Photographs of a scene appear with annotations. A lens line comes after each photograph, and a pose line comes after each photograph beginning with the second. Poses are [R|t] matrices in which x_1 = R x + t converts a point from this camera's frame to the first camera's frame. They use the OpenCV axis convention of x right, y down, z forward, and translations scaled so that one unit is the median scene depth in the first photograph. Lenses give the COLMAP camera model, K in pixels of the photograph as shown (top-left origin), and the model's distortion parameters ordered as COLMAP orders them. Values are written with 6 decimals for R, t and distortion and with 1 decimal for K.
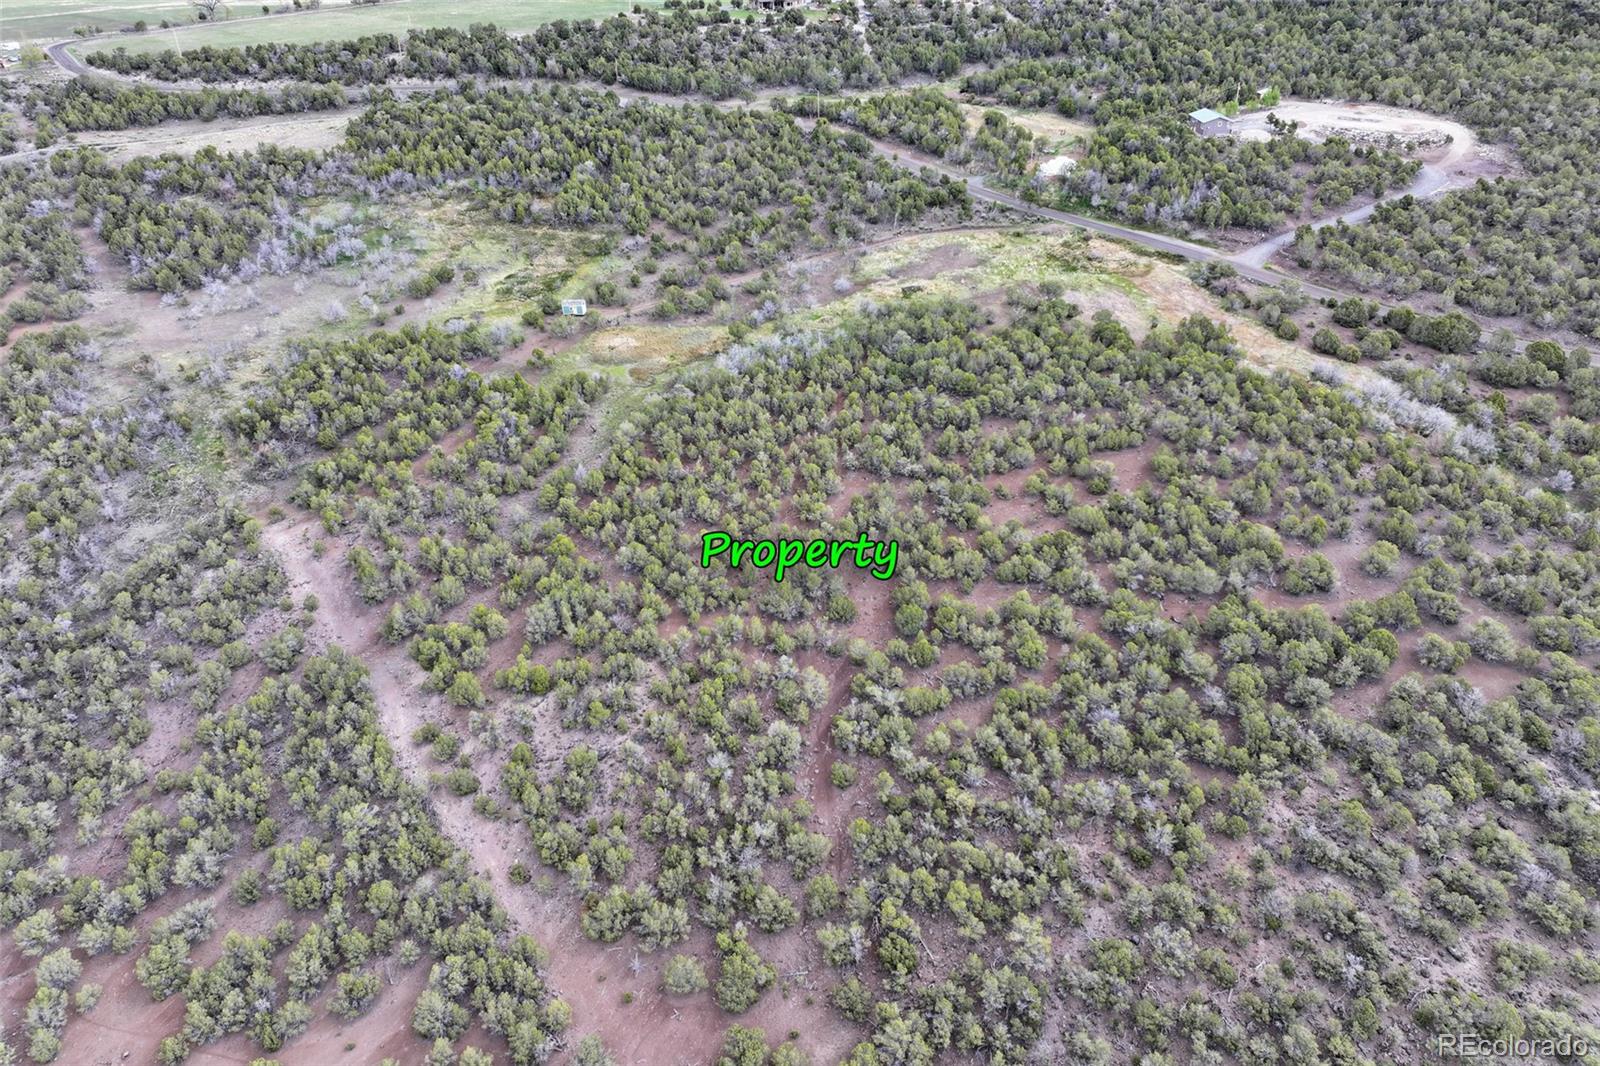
lens RADIAL K [[1146.7, 0, 800.0], [0, 1146.7, 493.0], [0, 0, 1]] dist [0.002293, 0.011571]
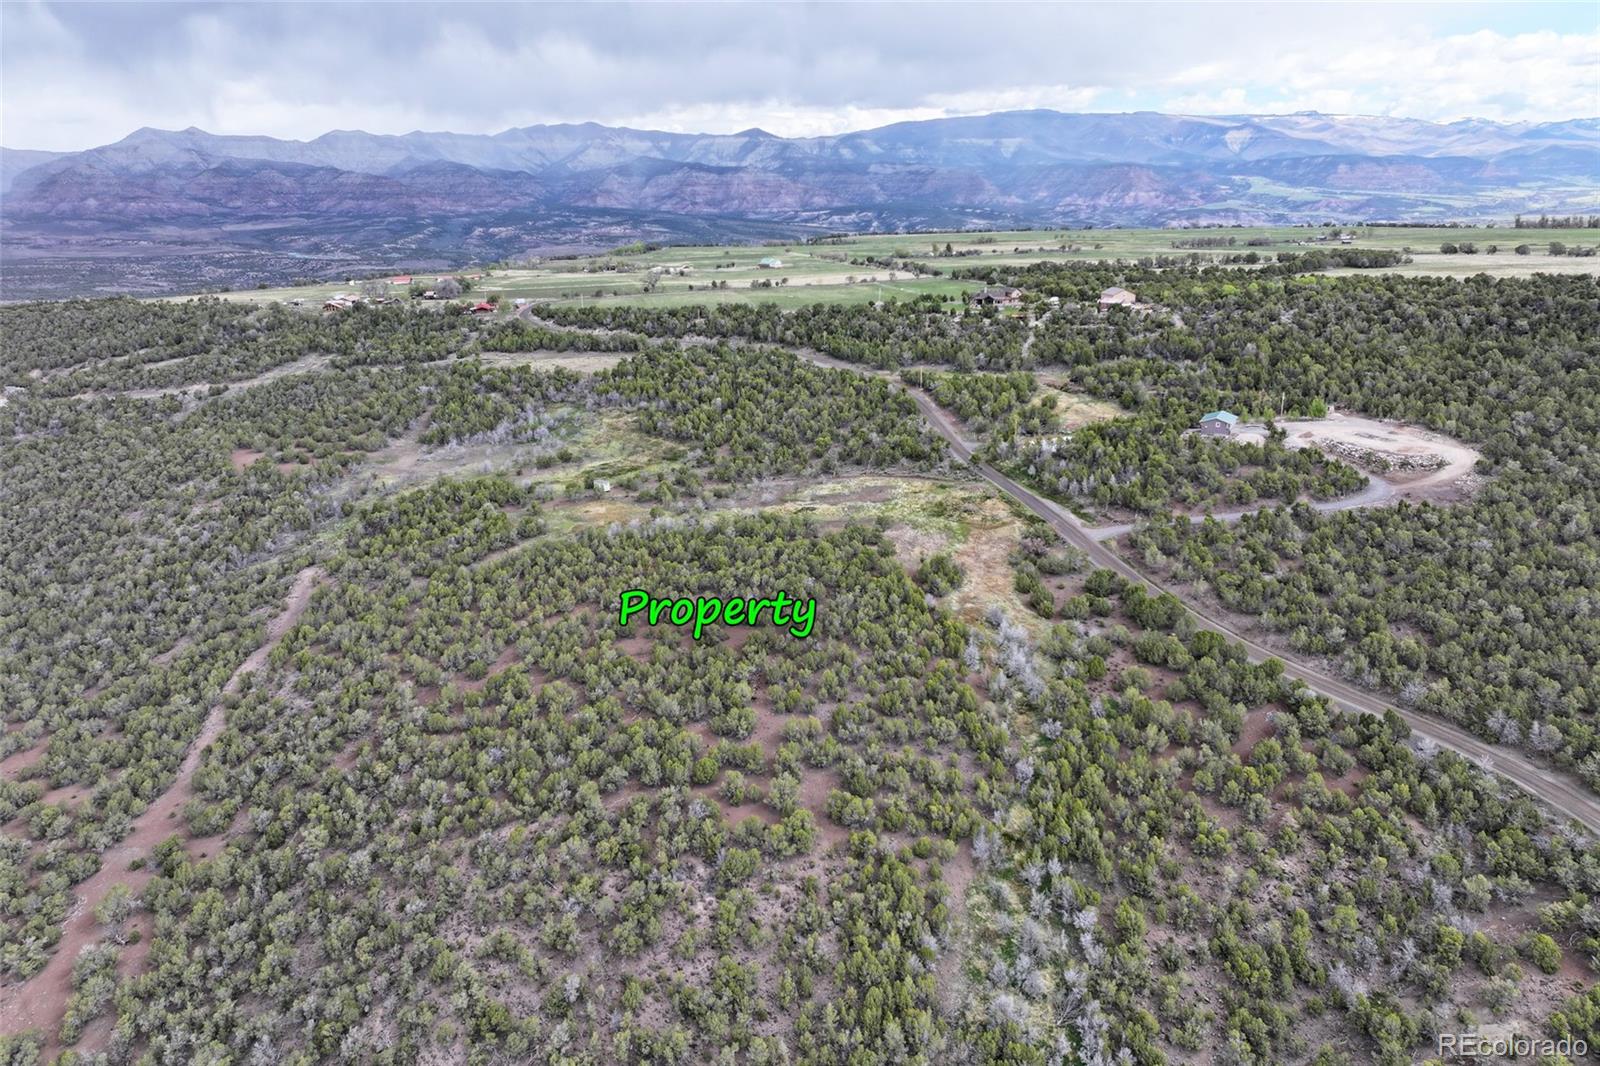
lens RADIAL K [[1146.7, 0, 800.0], [0, 1146.7, 493.0], [0, 0, 1]] dist [0.002293, 0.011571]
pose [[0.849900, 0.141641, -0.507551, 0.694272], [-0.258641, 0.951320, -0.167614, 0.015912], [0.459103, 0.273728, 0.845161, -0.055628]]
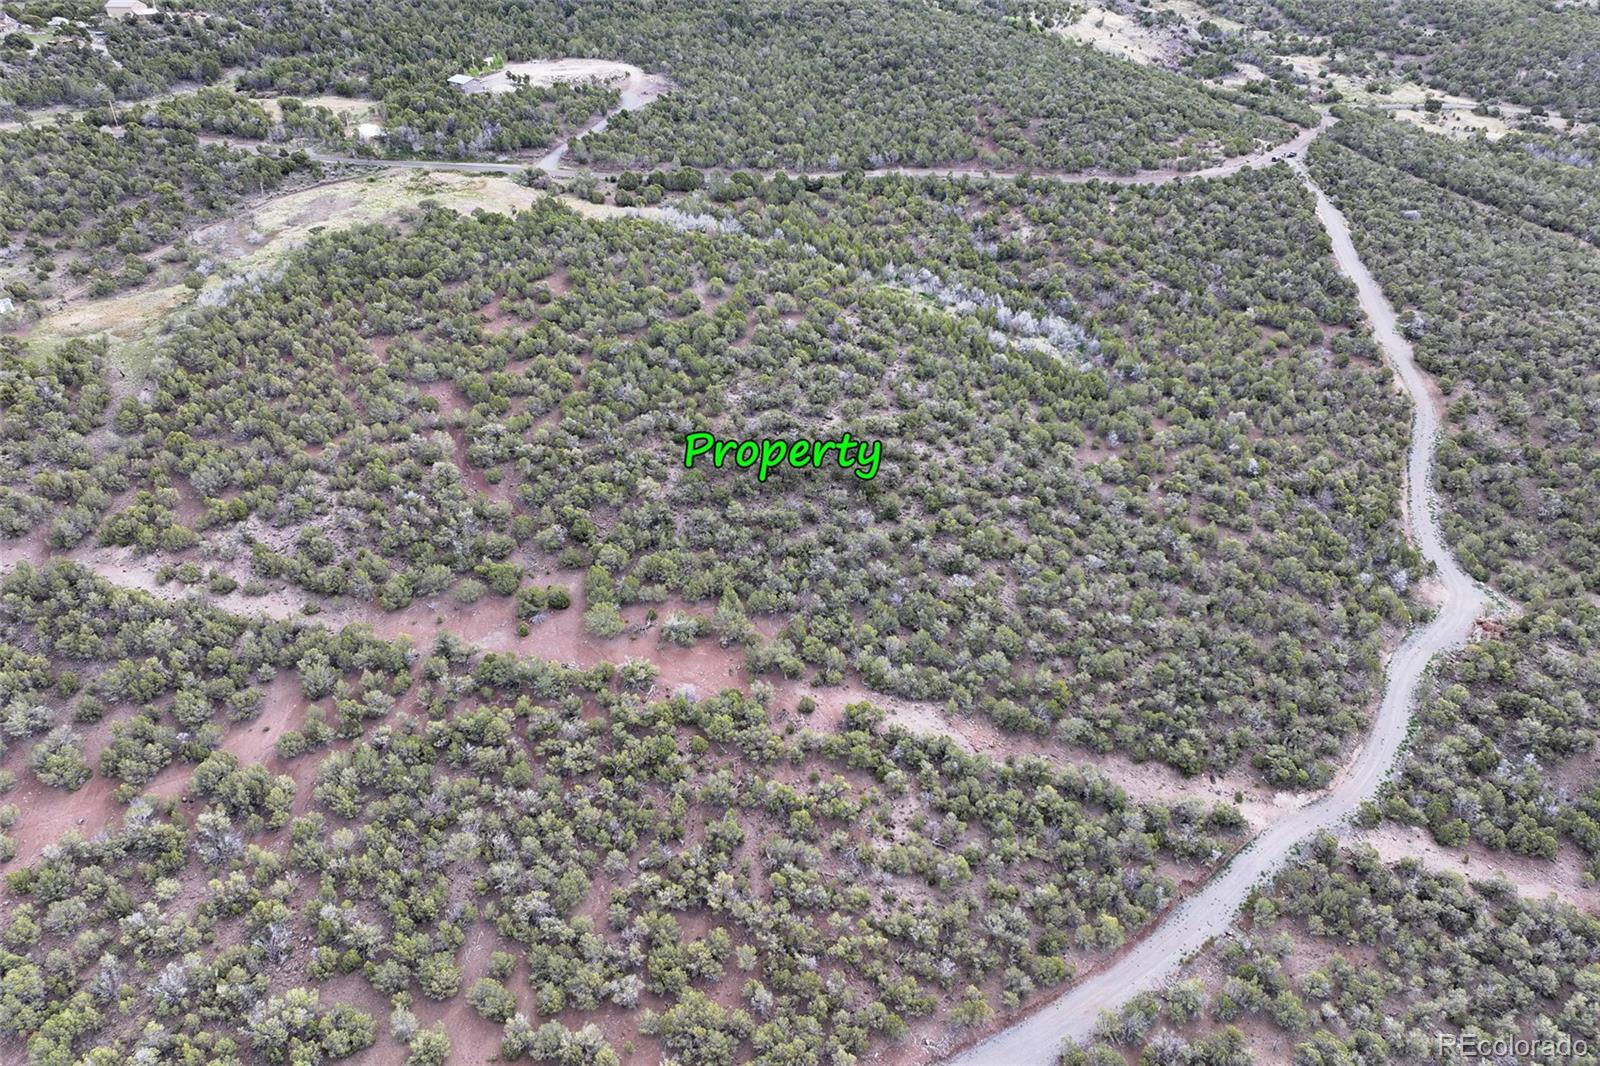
lens RADIAL K [[1146.7, 0, 800.0], [0, 1146.7, 493.0], [0, 0, 1]] dist [0.002293, 0.011571]
pose [[0.755837, -0.317789, 0.572469, -0.307699], [0.327644, 0.940550, 0.089526, 0.150658], [-0.566886, 0.119899, 0.815024, -0.276666]]
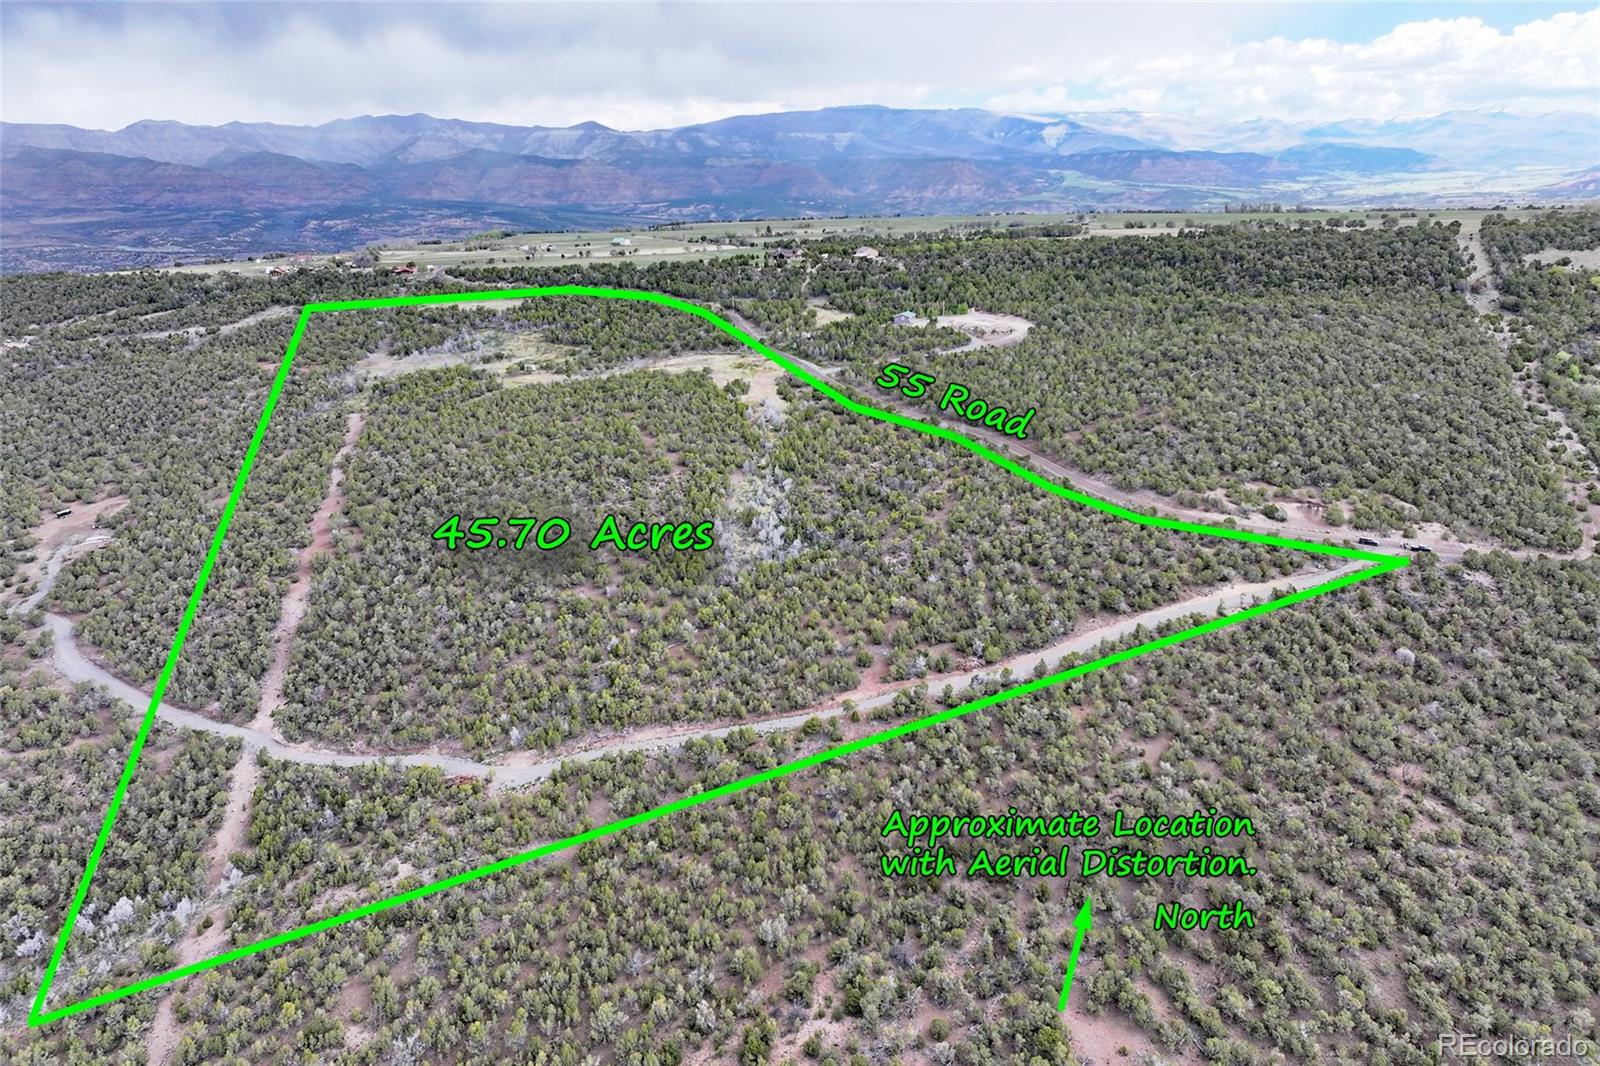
lens RADIAL K [[1146.7, 0, 800.0], [0, 1146.7, 493.0], [0, 0, 1]] dist [0.002293, 0.011571]
pose [[0.913551, 0.113469, -0.390575, 1.129231], [-0.201635, 0.960332, -0.192629, 0.377709], [0.353224, 0.254730, 0.900192, -0.710055]]
